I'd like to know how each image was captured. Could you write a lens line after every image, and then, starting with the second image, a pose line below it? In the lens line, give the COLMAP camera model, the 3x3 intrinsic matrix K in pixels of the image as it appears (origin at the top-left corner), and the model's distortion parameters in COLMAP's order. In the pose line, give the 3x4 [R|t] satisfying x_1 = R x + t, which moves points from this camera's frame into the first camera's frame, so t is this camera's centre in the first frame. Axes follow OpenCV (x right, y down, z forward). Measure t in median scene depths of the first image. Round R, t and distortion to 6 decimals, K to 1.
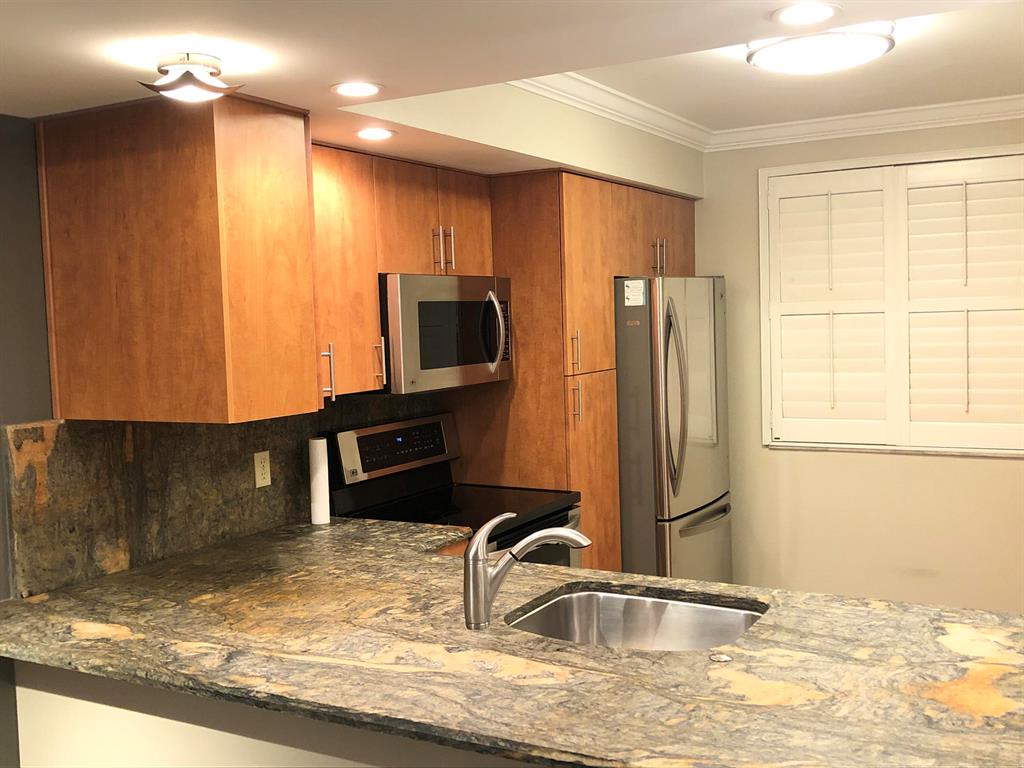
lens RADIAL K [[1068.7, 0, 507.7], [0, 1068.7, 386.7], [0, 0, 1]] dist [0.016190, 0.000000]
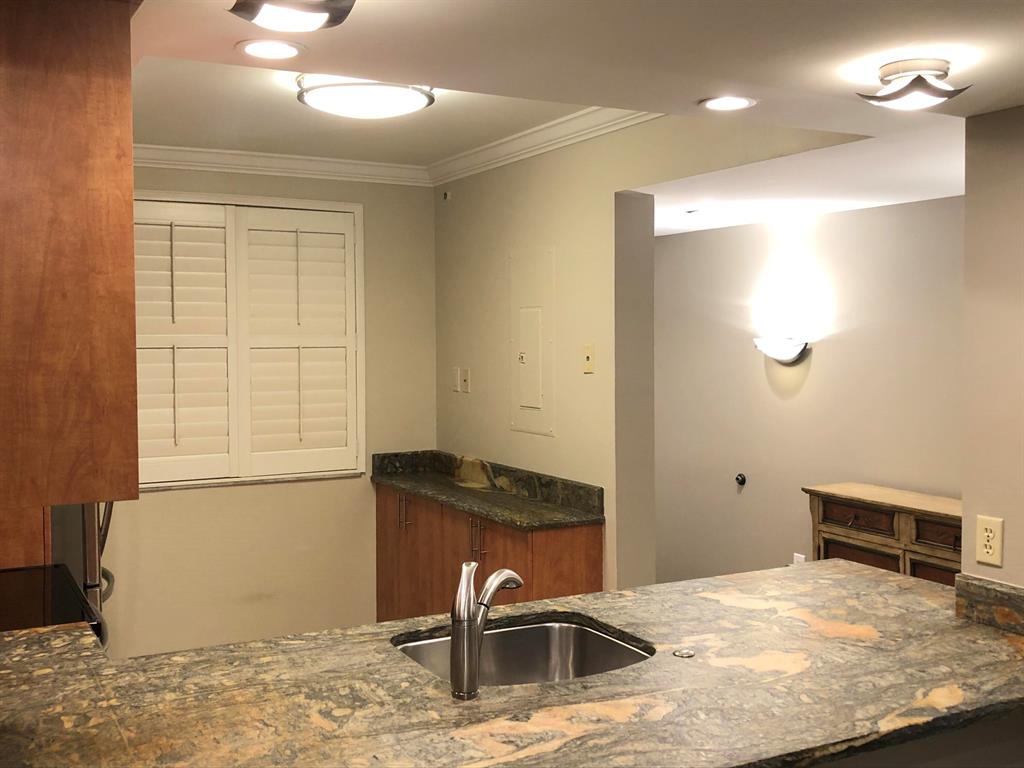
lens RADIAL K [[1068.7, 0, 504.6], [0, 1068.7, 378.4], [0, 0, 1]] dist [0.016190, 0.000000]
pose [[0.538520, -0.007157, 0.842582, -0.641901], [0.042689, 0.998912, -0.018799, -0.017015], [-0.841530, 0.046093, 0.538240, 0.410198]]
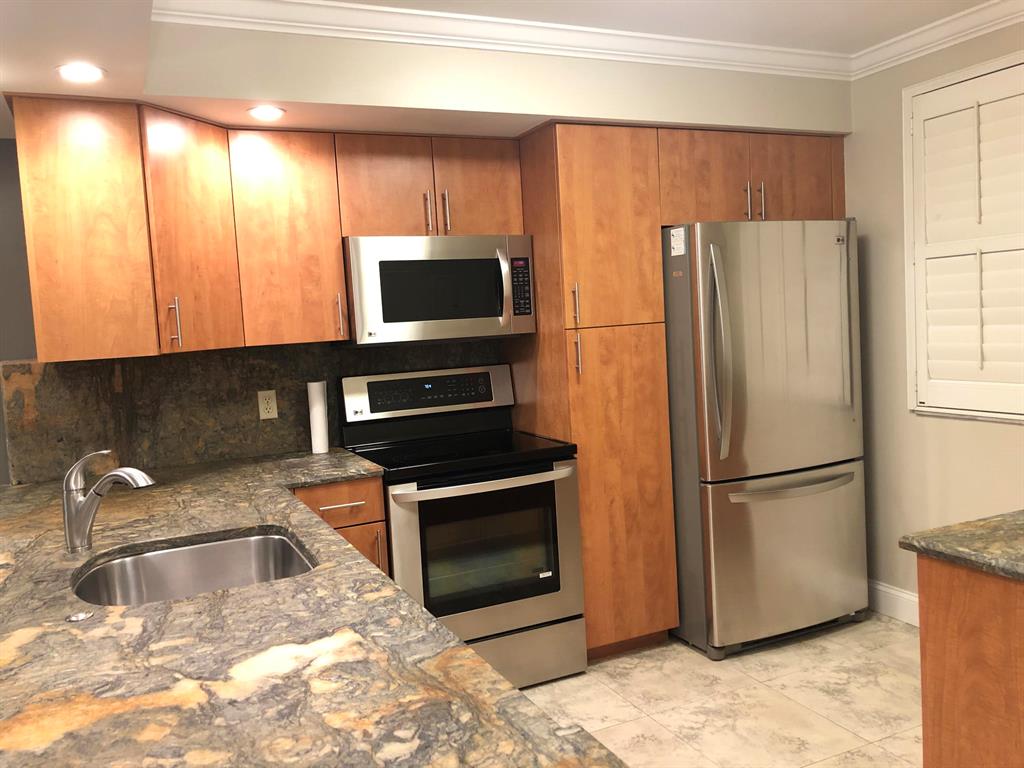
lens RADIAL K [[844.6, 0, 510.2], [0, 844.6, 384.7], [0, 0, 1]] dist [-0.001634, 0.022098]
pose [[0.814199, 0.032170, -0.579694, 0.703059], [-0.007683, 0.998973, 0.044647, 0.011198], [0.580535, -0.031897, 0.813610, 0.472613]]
